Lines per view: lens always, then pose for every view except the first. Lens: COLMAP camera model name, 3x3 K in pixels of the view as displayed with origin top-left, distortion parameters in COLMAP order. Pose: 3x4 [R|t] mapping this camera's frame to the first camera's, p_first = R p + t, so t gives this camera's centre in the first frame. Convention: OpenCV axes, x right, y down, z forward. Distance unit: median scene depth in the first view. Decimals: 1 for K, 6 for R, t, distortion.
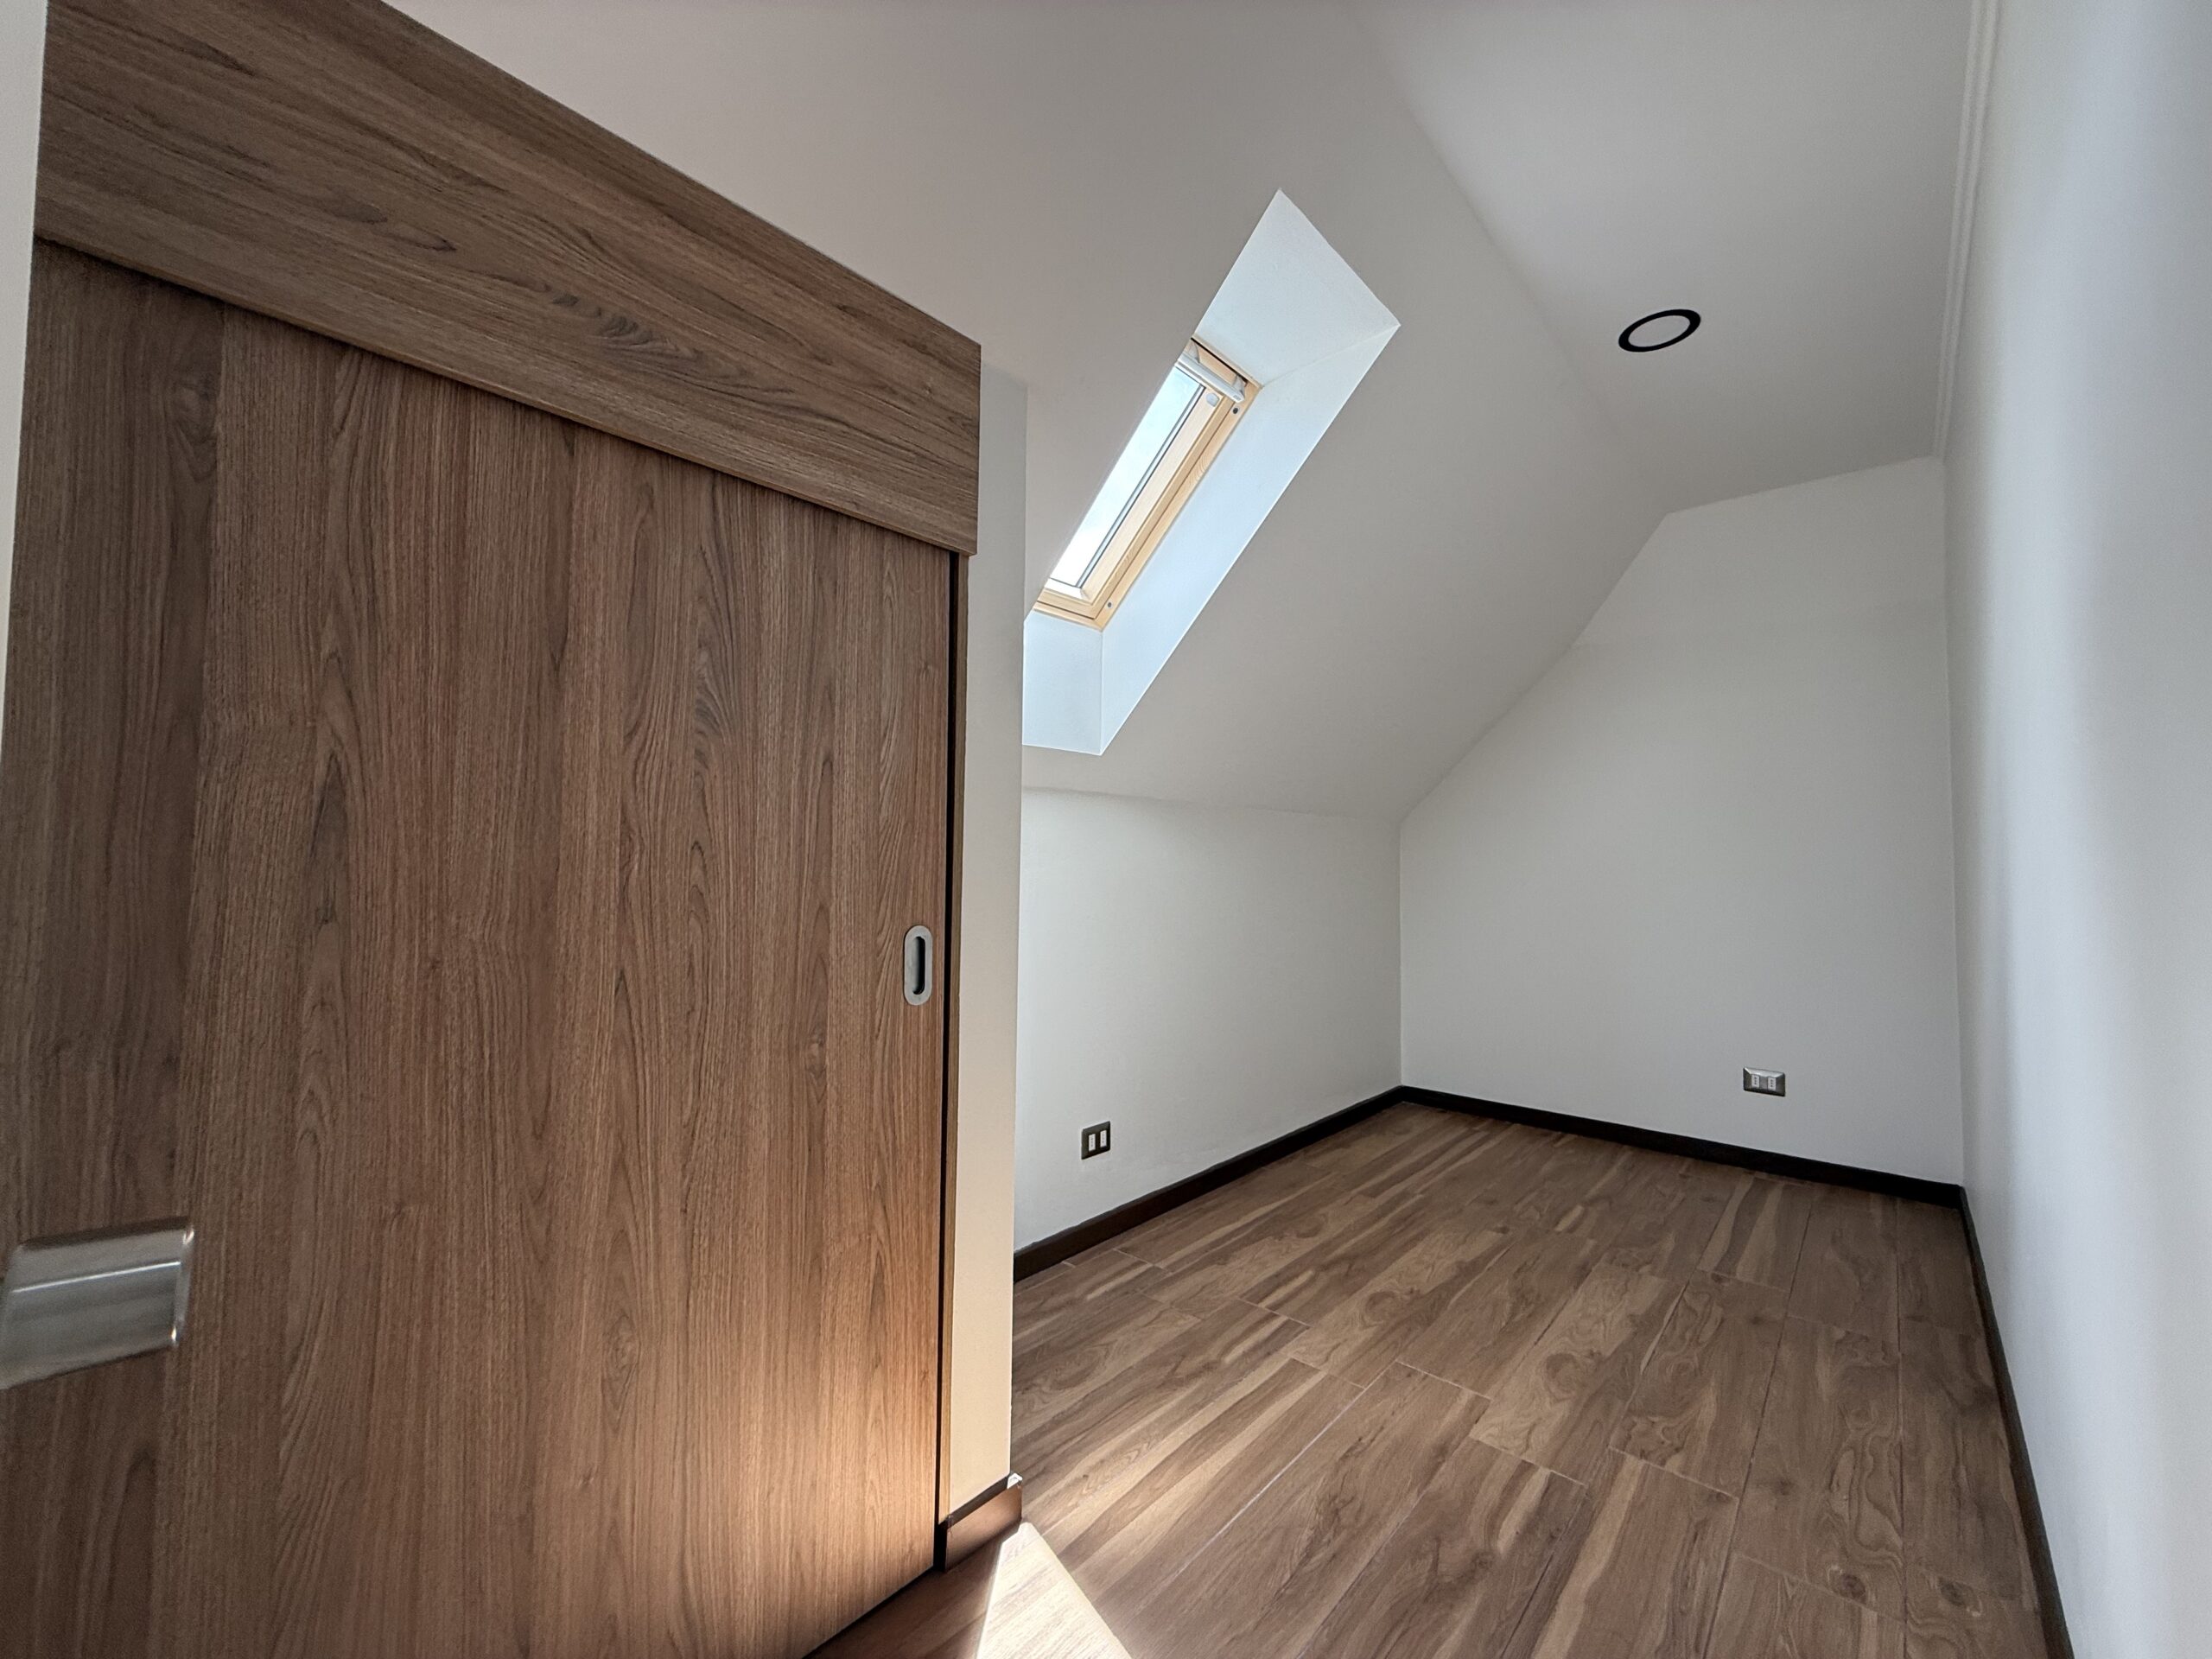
lens RADIAL K [[881.5, 0, 1099.0], [0, 881.5, 831.7], [0, 0, 1]] dist [-0.001212, 0.000002]
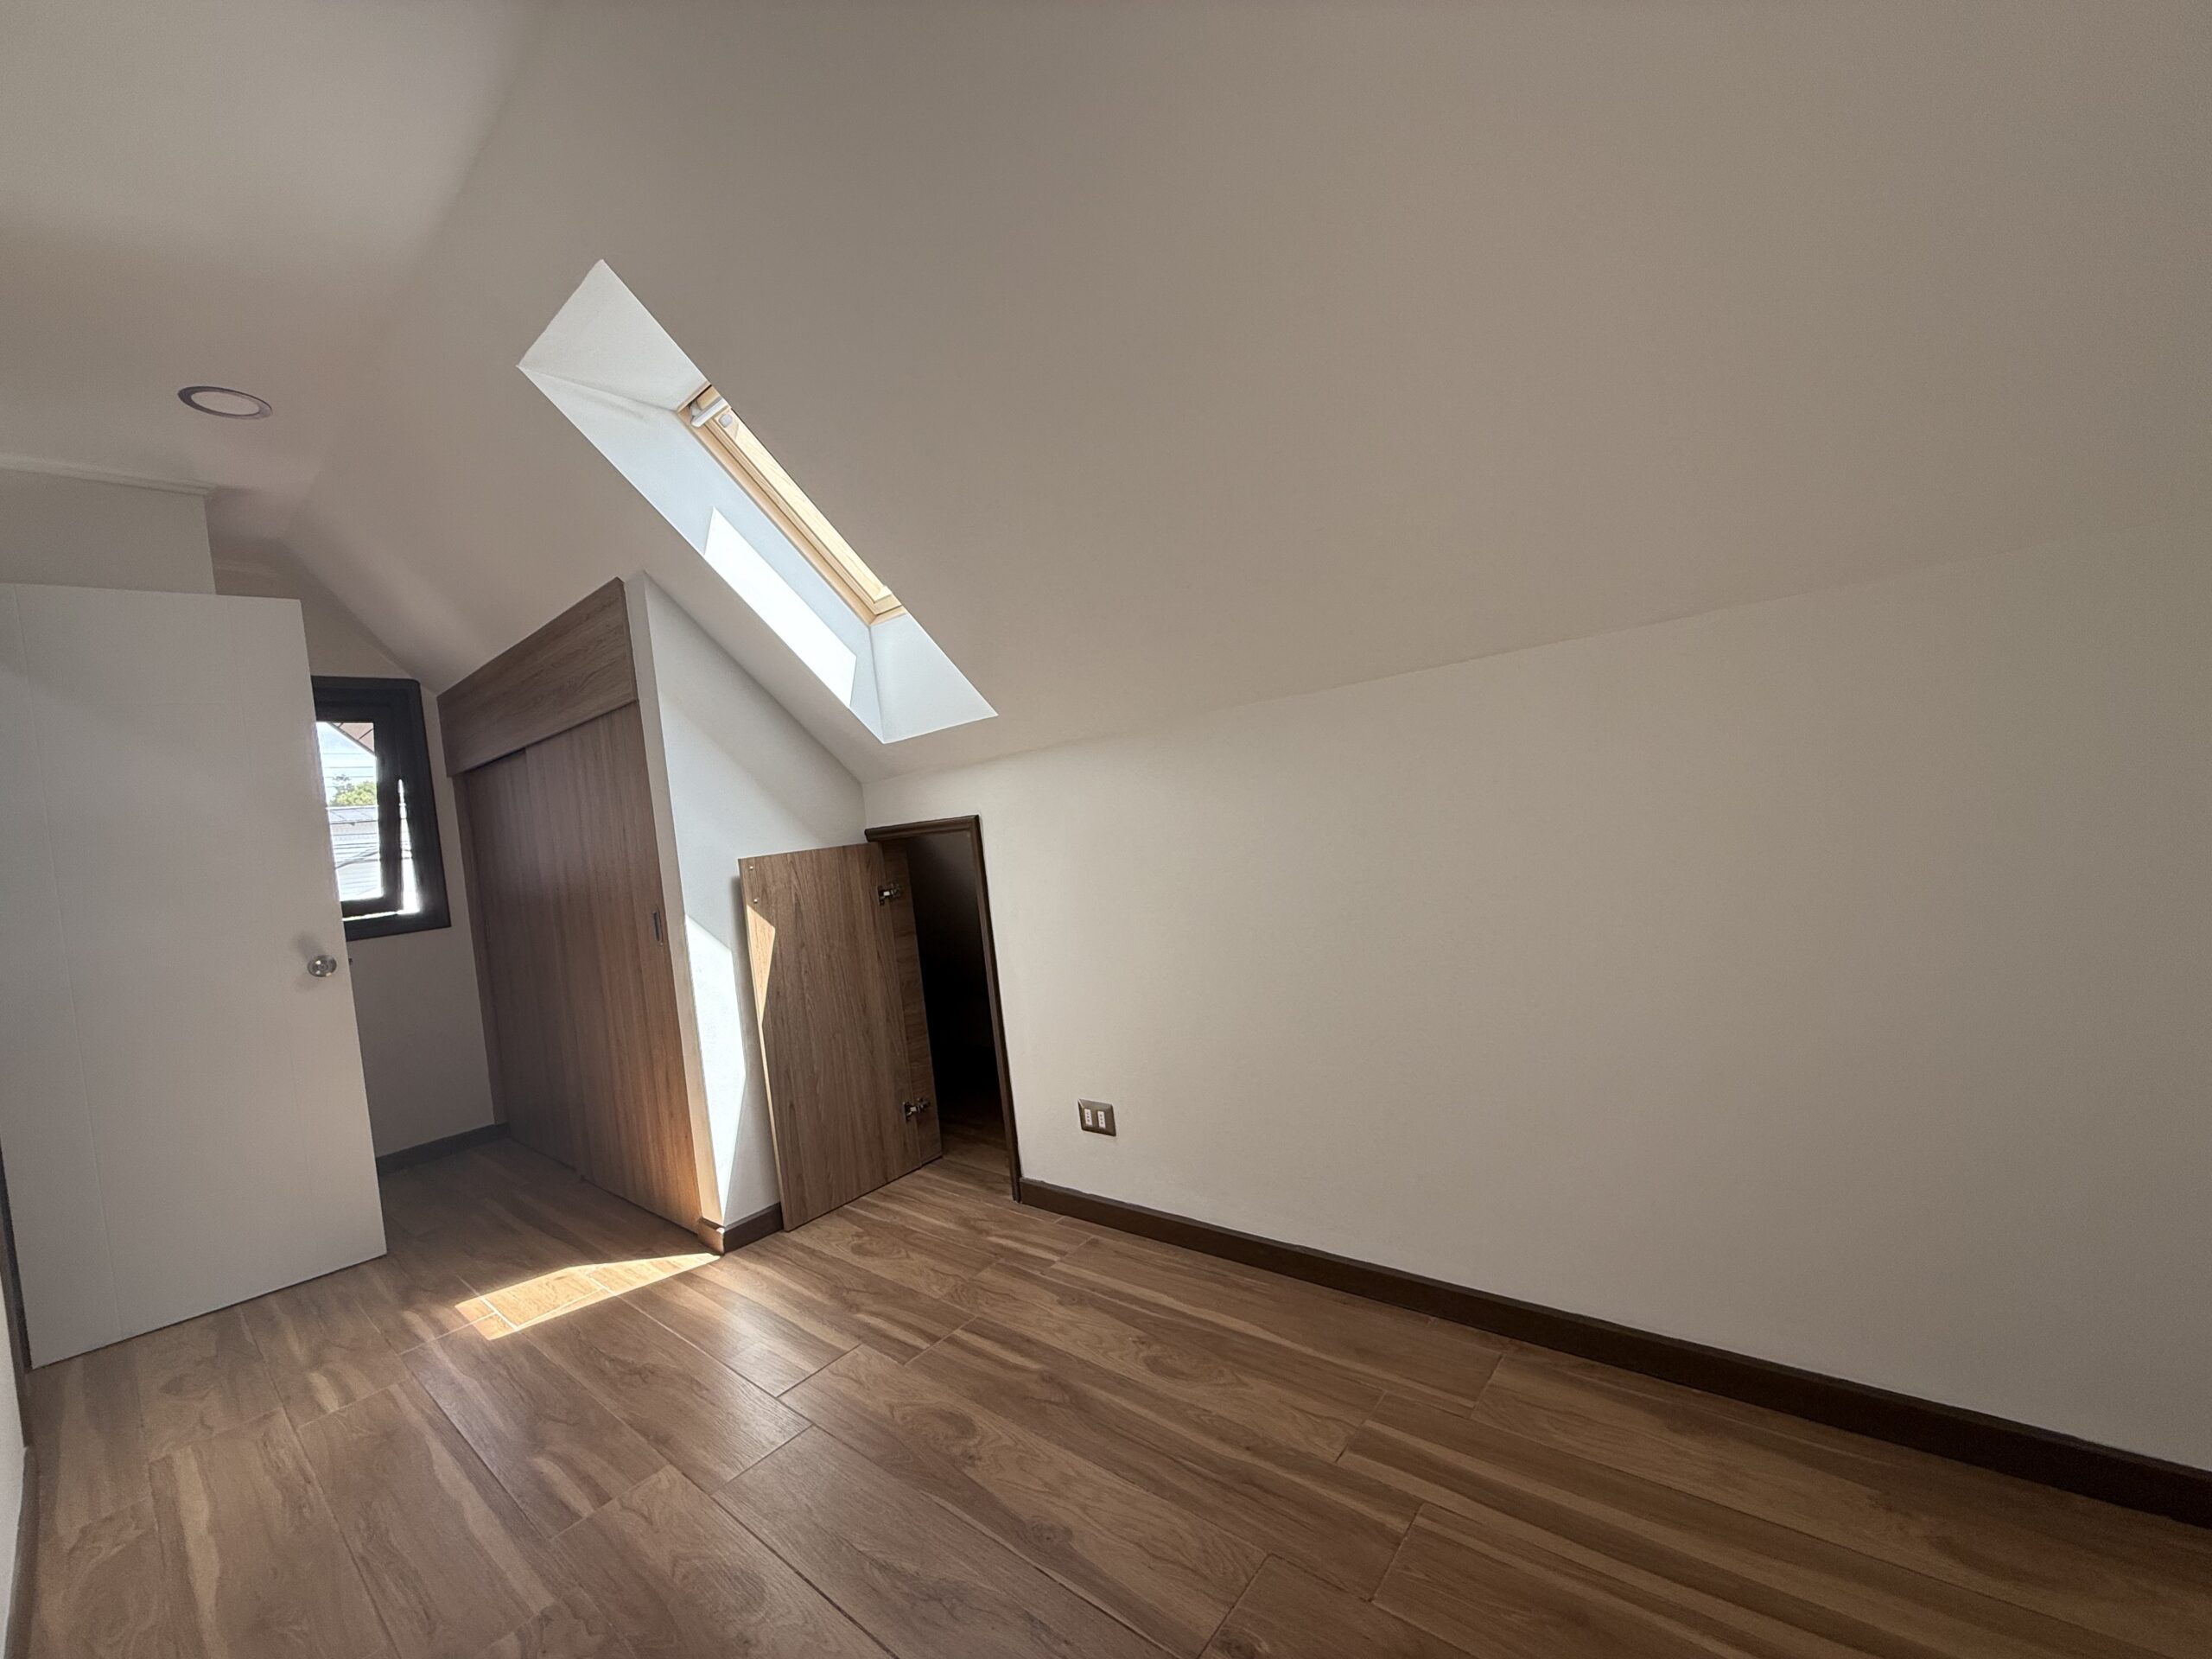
lens RADIAL K [[881.5, 0, 1099.0], [0, 881.5, 831.7], [0, 0, 1]] dist [-0.001212, 0.000002]
pose [[0.027726, 0.004070, -0.999607, 1.052908], [0.156953, 0.987570, 0.008375, 0.051530], [0.987217, -0.157124, 0.026742, 1.169408]]
